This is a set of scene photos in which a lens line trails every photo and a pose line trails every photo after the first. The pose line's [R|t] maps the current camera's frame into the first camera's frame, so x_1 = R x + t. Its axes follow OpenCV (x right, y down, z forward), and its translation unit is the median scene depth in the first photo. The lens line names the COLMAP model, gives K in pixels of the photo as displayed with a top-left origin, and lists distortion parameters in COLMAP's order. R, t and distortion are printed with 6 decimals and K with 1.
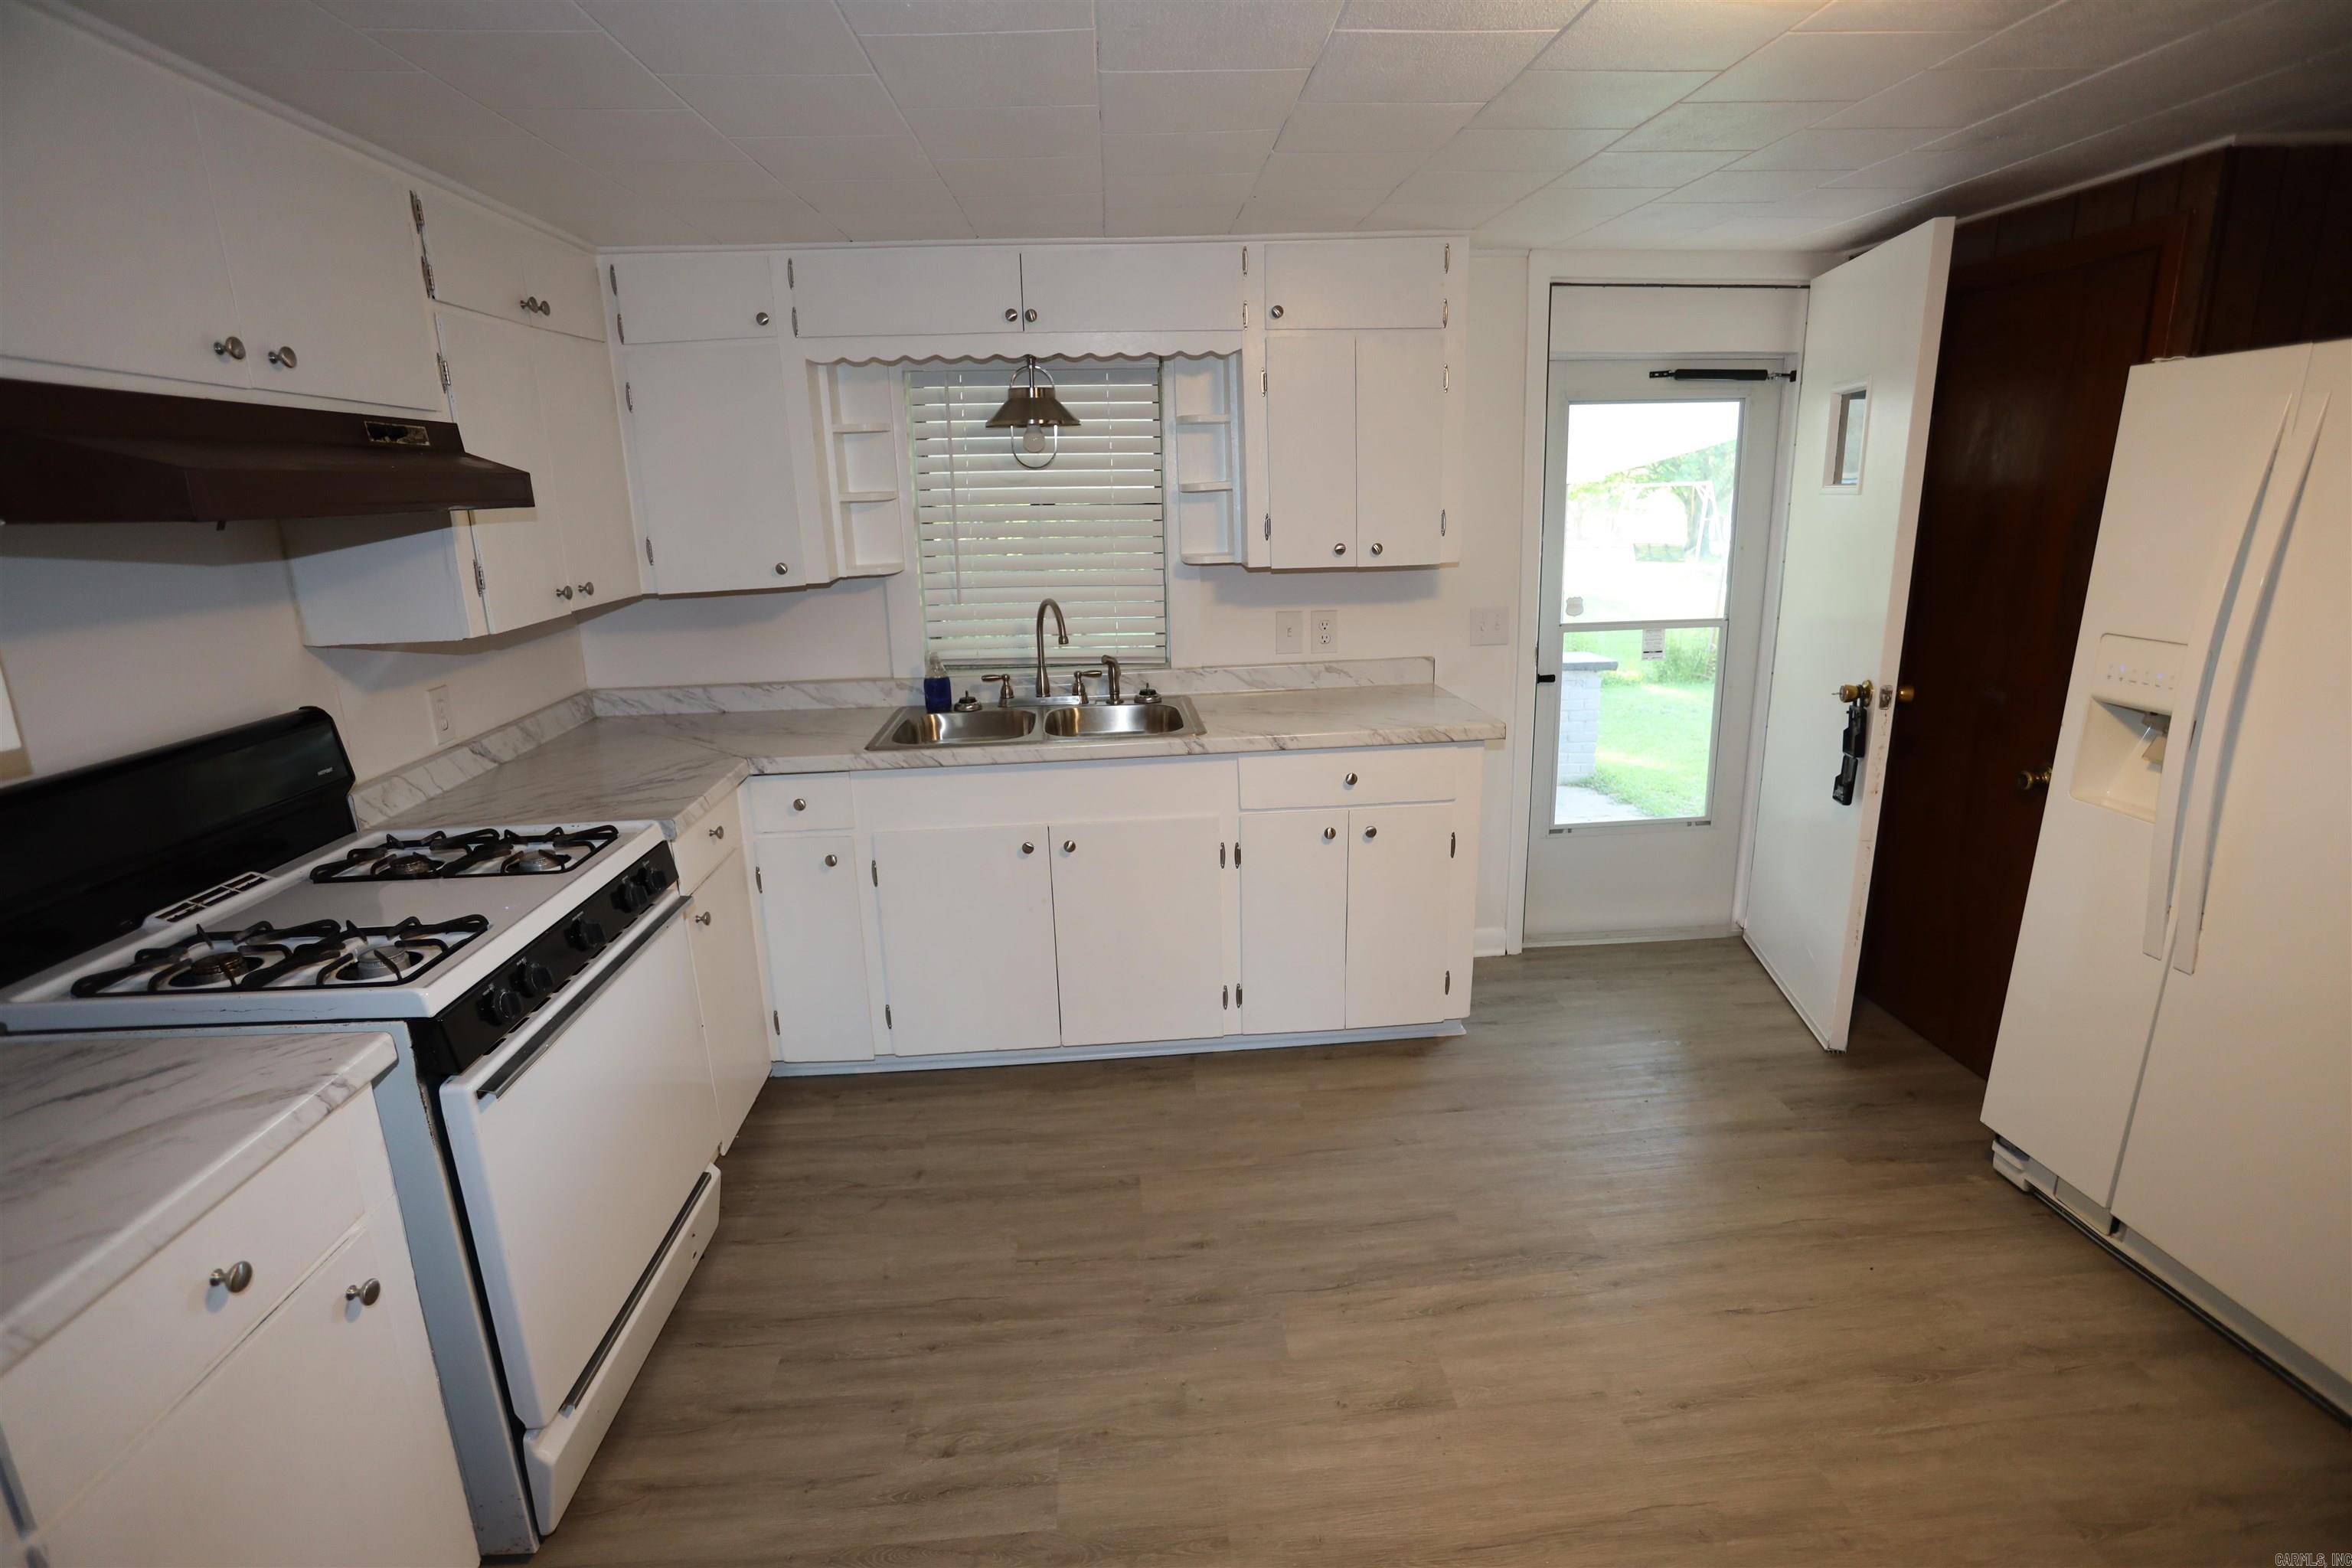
lens RADIAL K [[1144.7, 0, 1193.7], [0, 1144.7, 796.7], [0, 0, 1]] dist [-0.076475, 0.035716]
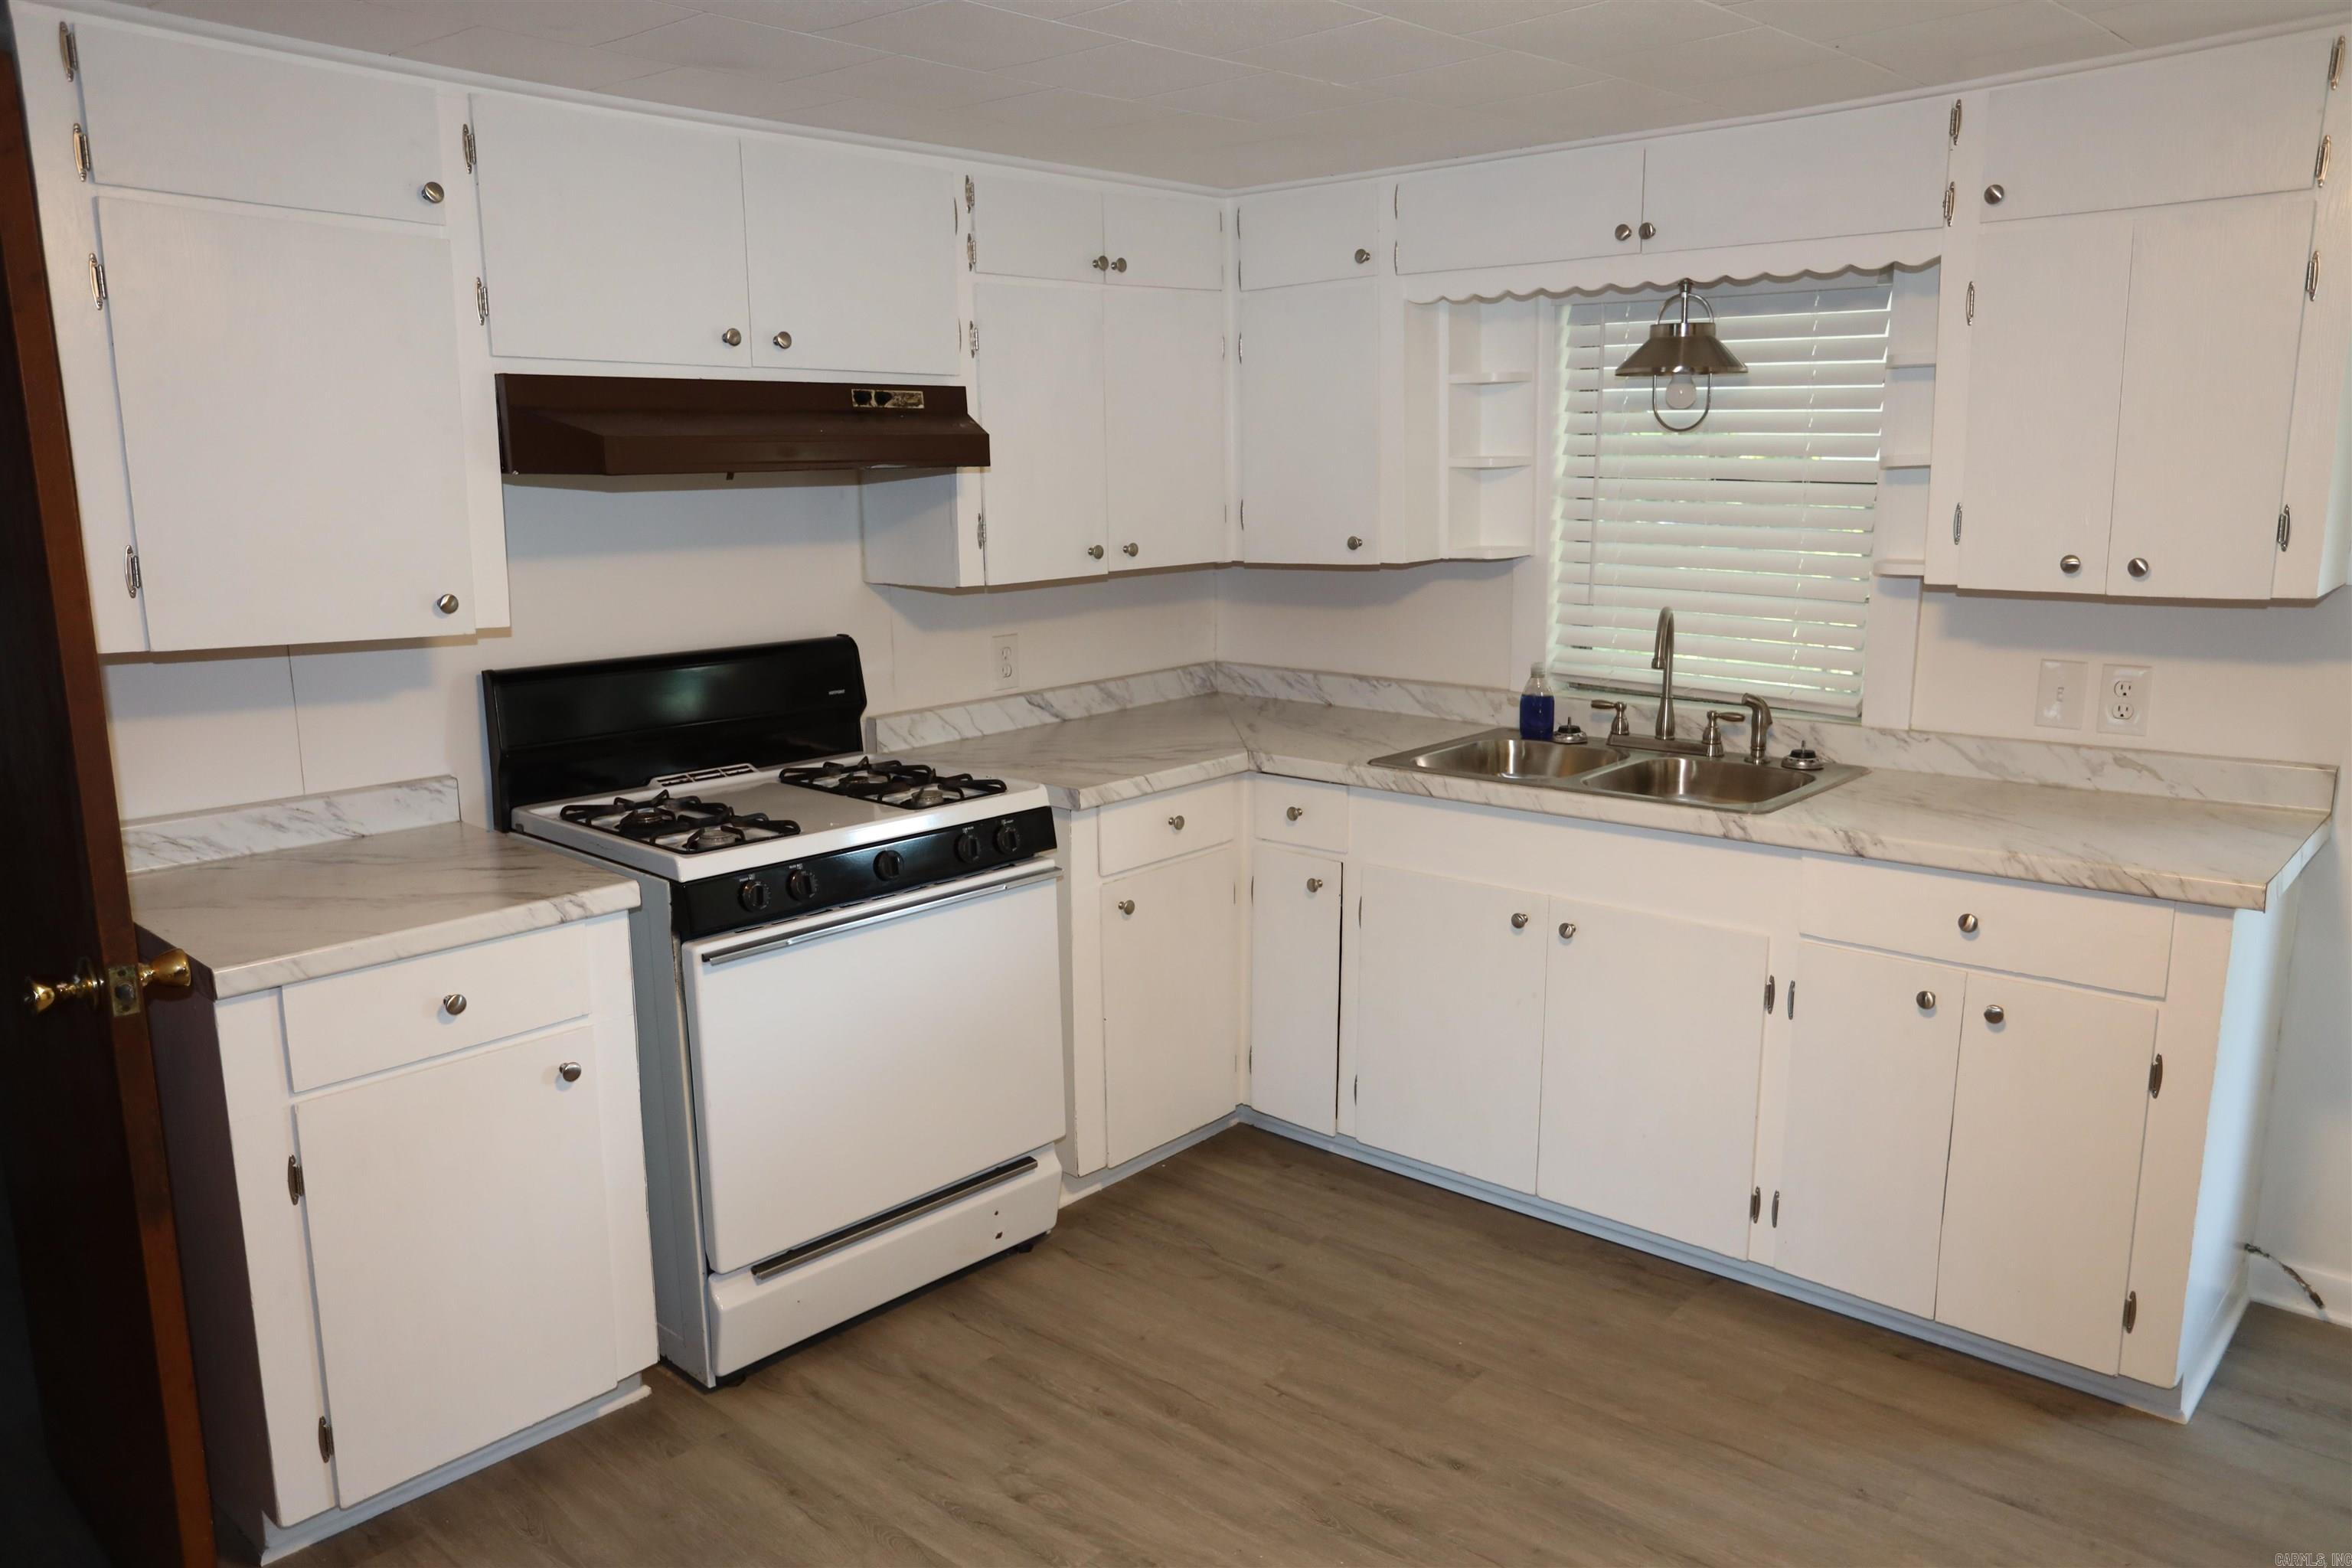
lens RADIAL K [[1646.5, 0, 1175.2], [0, 1646.5, 794.0], [0, 0, 1]] dist [-0.028827, 0.002616]
pose [[0.691633, 0.159337, -0.704454, 0.499072], [-0.194542, 0.980412, 0.030754, -0.030346], [0.695555, 0.115776, 0.709083, 0.048457]]
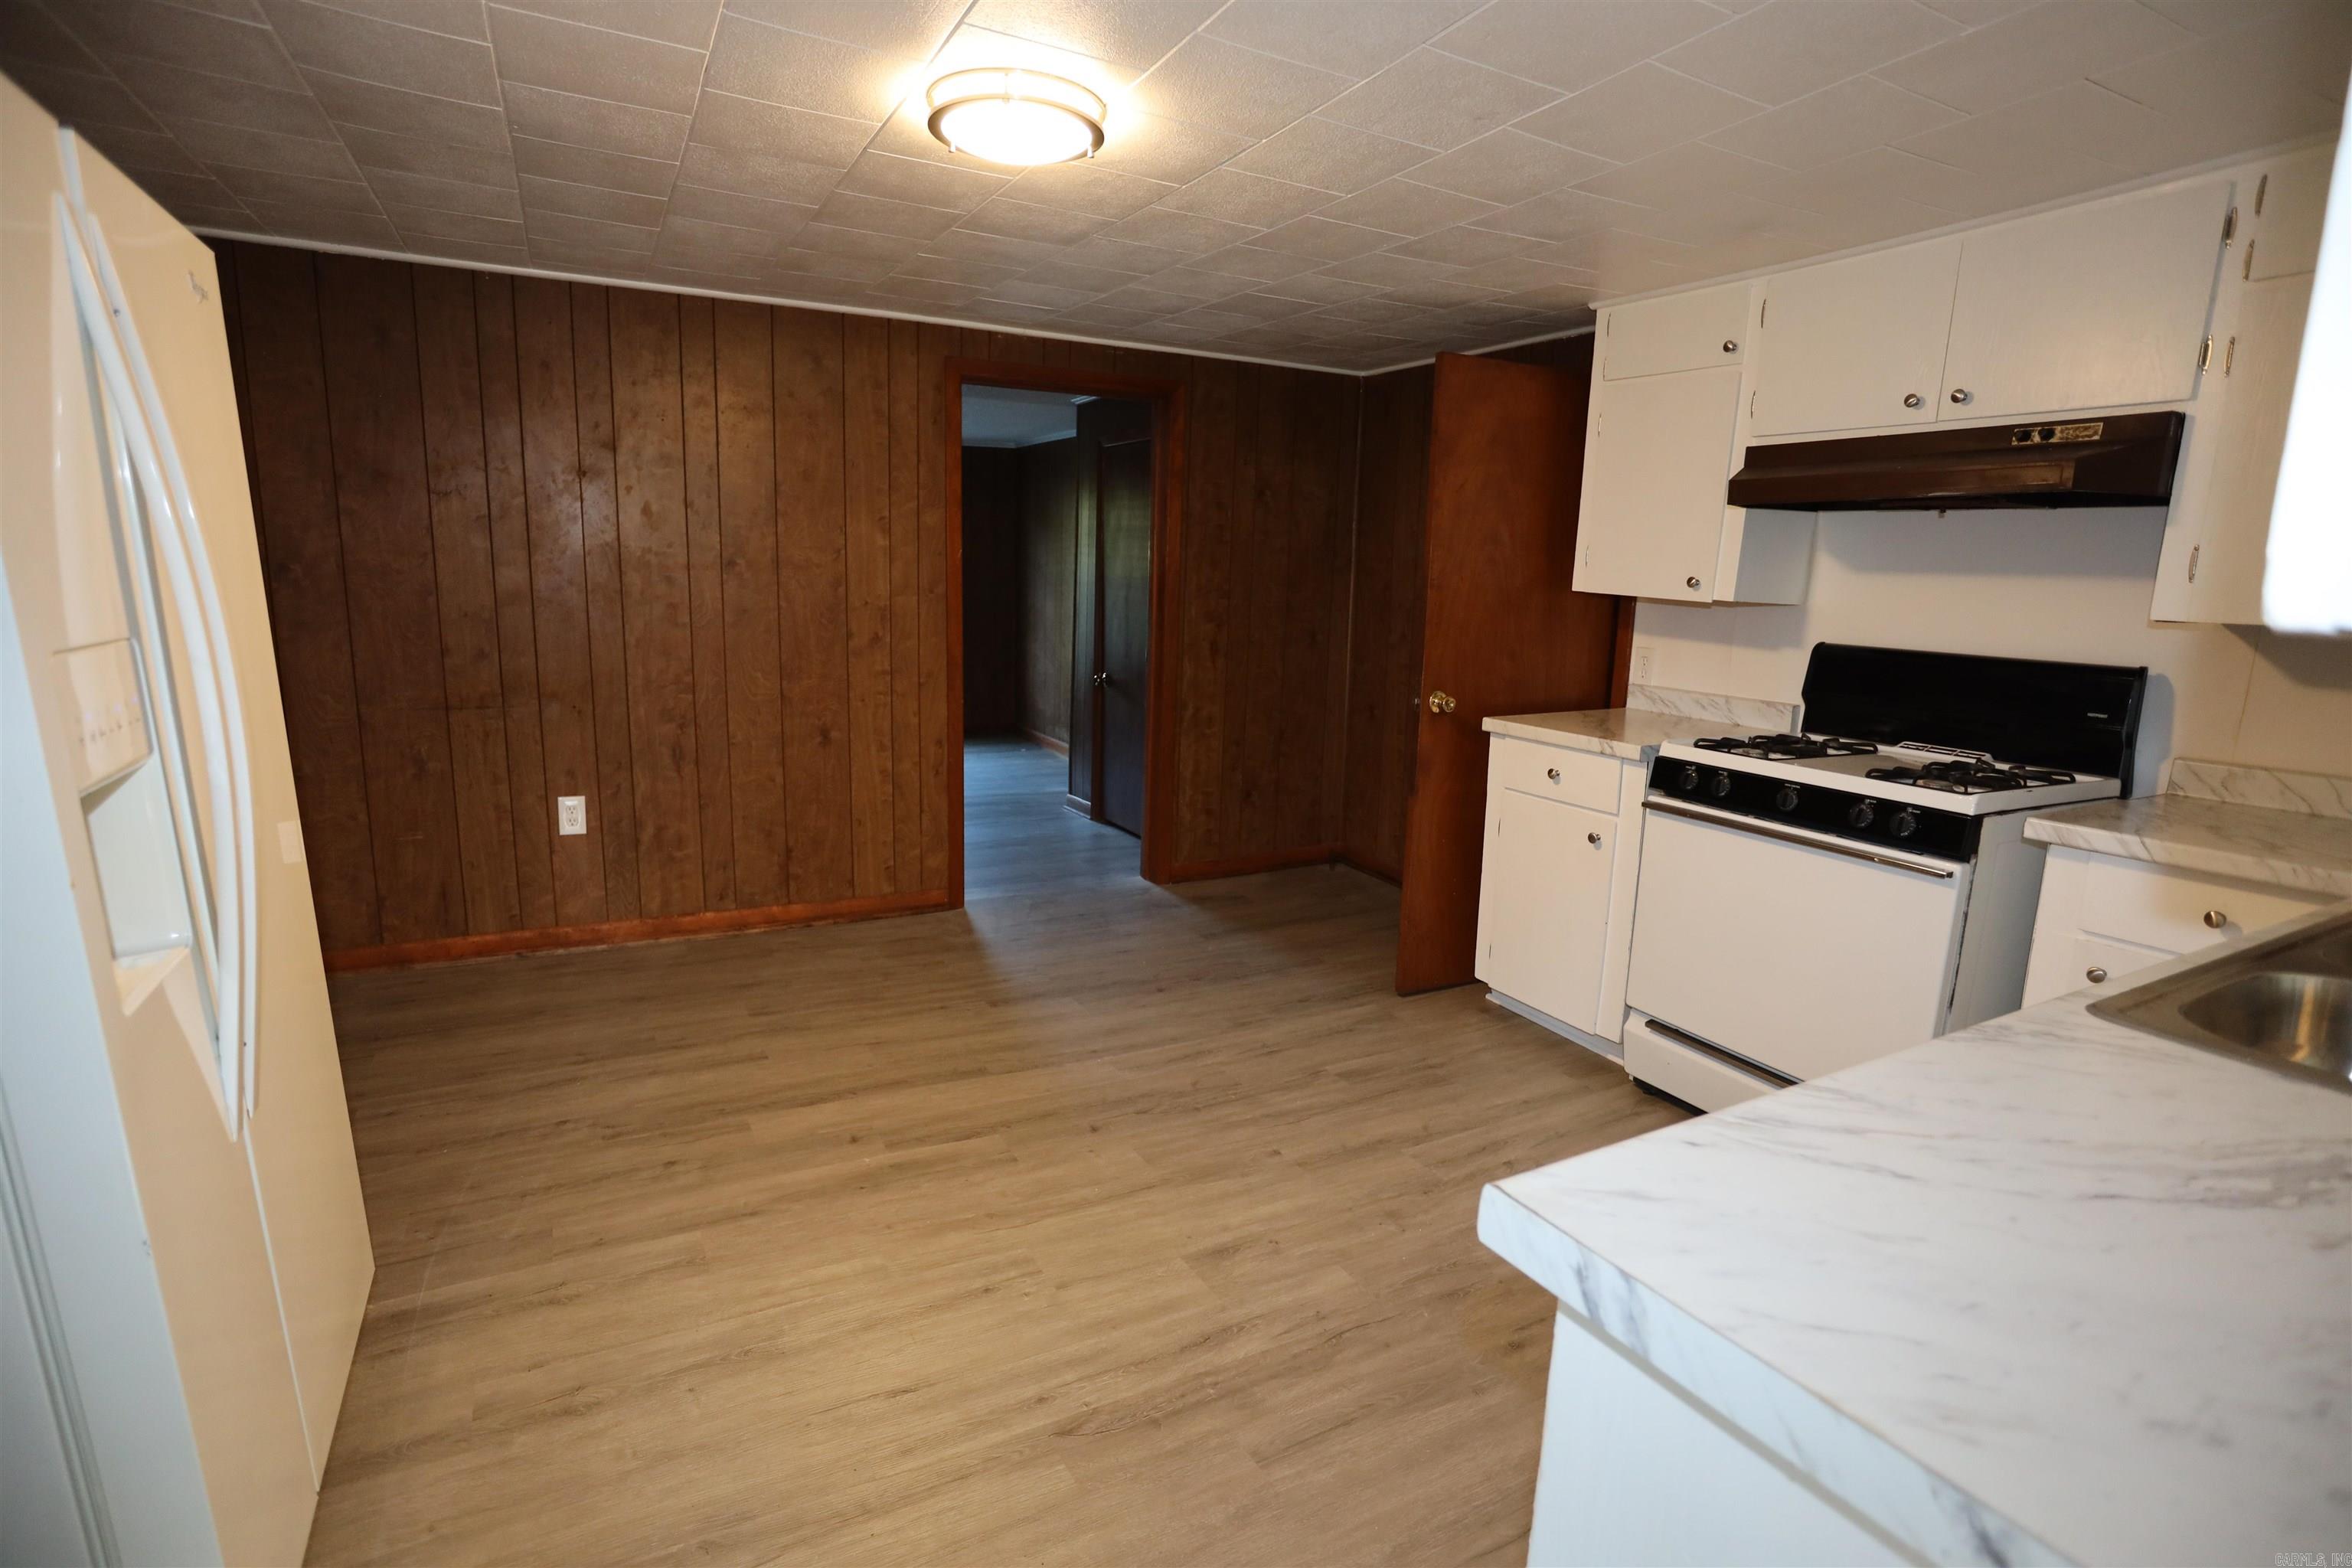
lens RADIAL K [[1142.9, 0, 1189.0], [0, 1142.9, 794.1], [0, 0, 1]] dist [-0.067401, 0.027735]
pose [[-0.913612, 0.077552, -0.399121, 0.468266], [-0.110033, 0.897851, 0.426330, -0.268435], [0.391414, 0.433417, -0.811754, 1.244905]]
